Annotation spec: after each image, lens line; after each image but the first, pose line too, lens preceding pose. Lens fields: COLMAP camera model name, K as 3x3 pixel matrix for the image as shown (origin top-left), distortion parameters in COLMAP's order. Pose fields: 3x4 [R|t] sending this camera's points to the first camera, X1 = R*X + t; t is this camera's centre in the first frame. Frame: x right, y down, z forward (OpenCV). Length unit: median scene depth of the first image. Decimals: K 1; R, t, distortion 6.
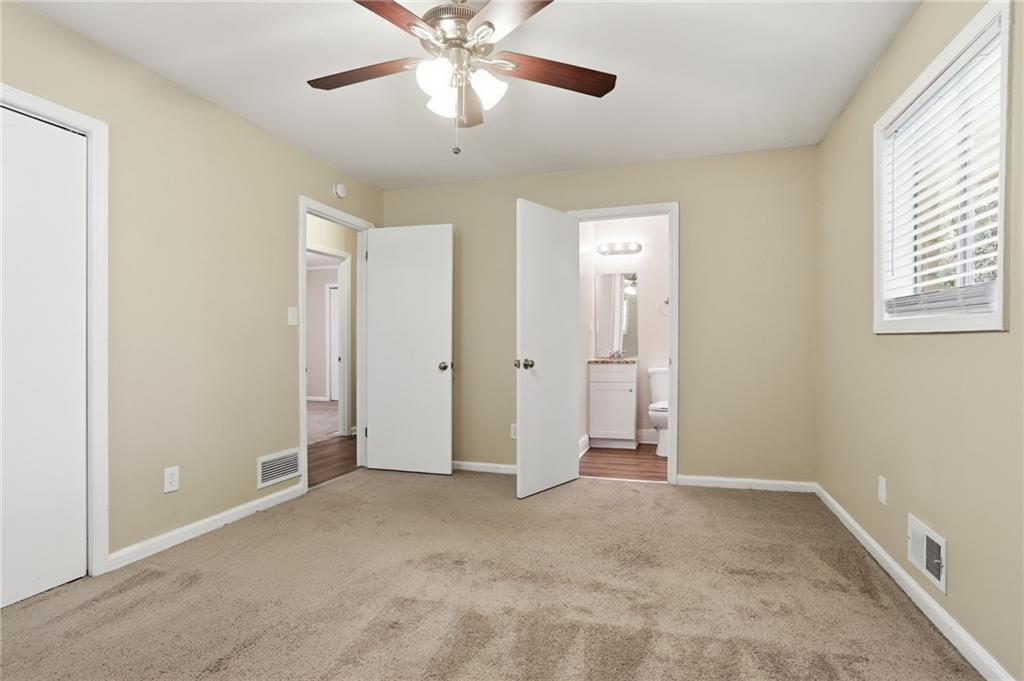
lens RADIAL K [[503.2, 0, 513.3], [0, 503.2, 337.2], [0, 0, 1]] dist [-0.049596, 0.028354]
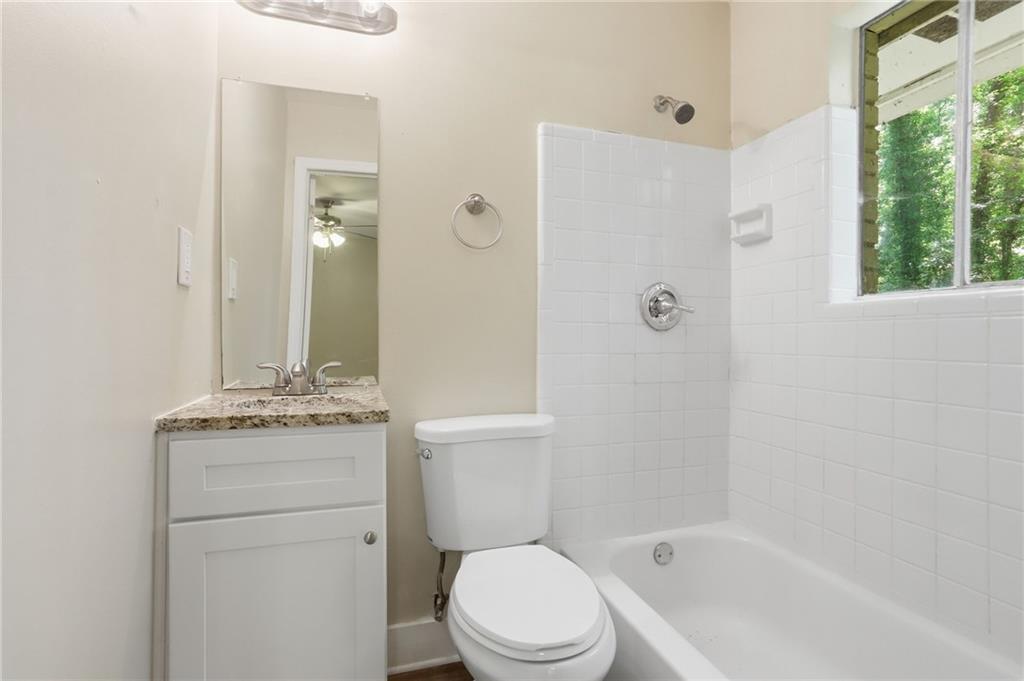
lens RADIAL K [[503.2, 0, 513.3], [0, 503.2, 337.2], [0, 0, 1]] dist [-0.049596, 0.028354]
pose [[0.815070, 0.002059, 0.579359, 0.149407], [-0.011411, 0.999857, 0.012500, 0.008325], [-0.579250, -0.016800, 0.814977, 0.750986]]
